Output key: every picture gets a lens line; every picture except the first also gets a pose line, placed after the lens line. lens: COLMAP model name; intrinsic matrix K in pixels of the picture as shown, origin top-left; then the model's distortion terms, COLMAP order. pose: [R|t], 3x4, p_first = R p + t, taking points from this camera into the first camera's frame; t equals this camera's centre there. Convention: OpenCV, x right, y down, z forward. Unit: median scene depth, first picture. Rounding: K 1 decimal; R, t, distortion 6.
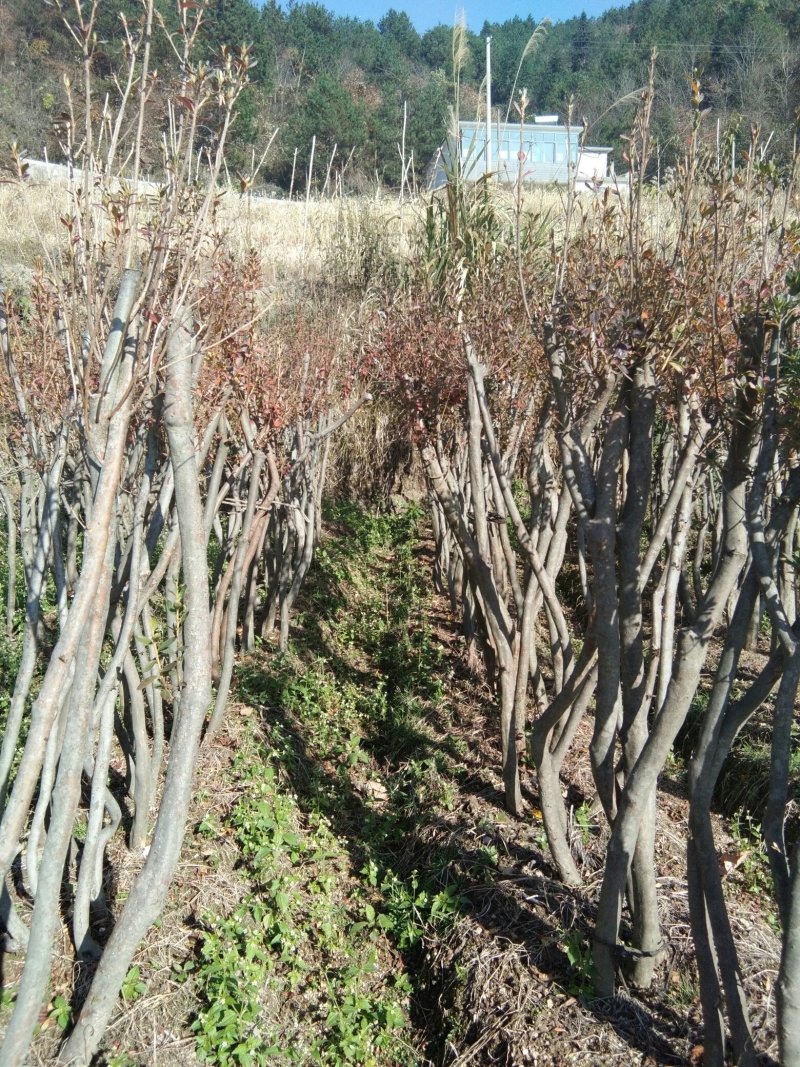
lens RADIAL K [[856.4, 0, 398.1], [0, 856.4, 492.0], [0, 0, 1]] dist [0.119958, -0.142063]
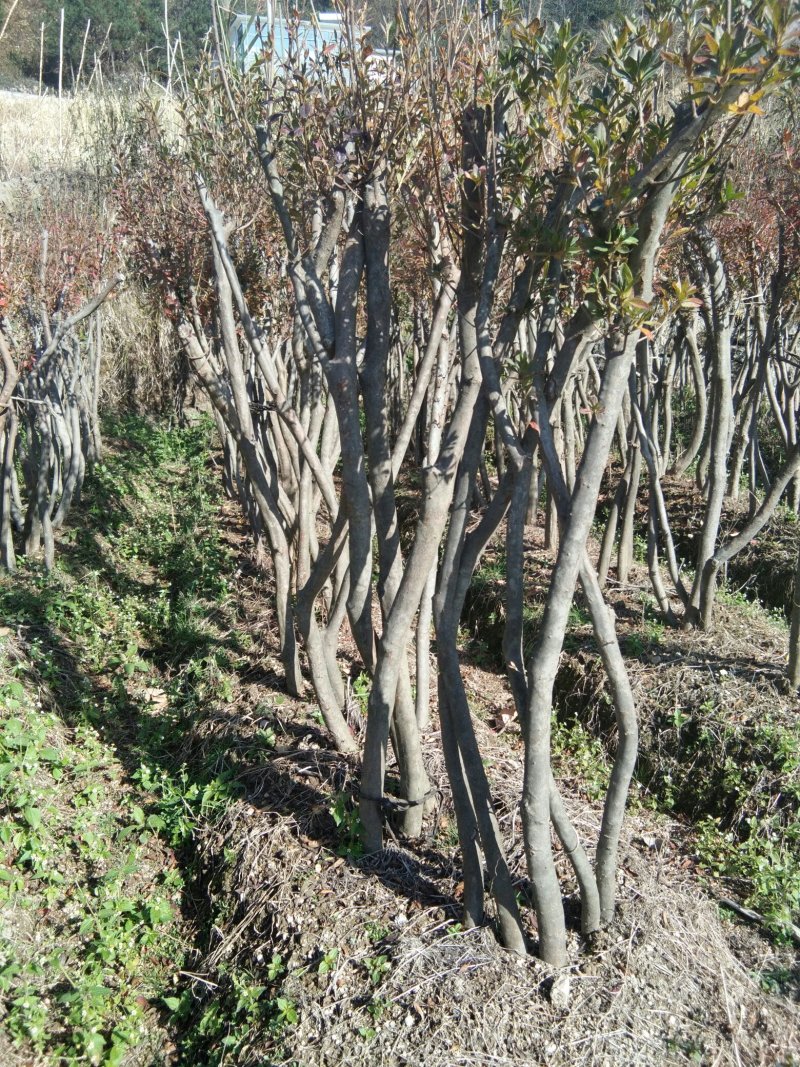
lens RADIAL K [[856.4, 0, 398.1], [0, 856.4, 492.0], [0, 0, 1]] dist [0.119958, -0.142063]
pose [[0.976614, -0.072635, 0.202361, 0.073076], [0.055286, 0.994396, 0.090111, 0.069119], [-0.207772, -0.076816, 0.975156, 0.059981]]
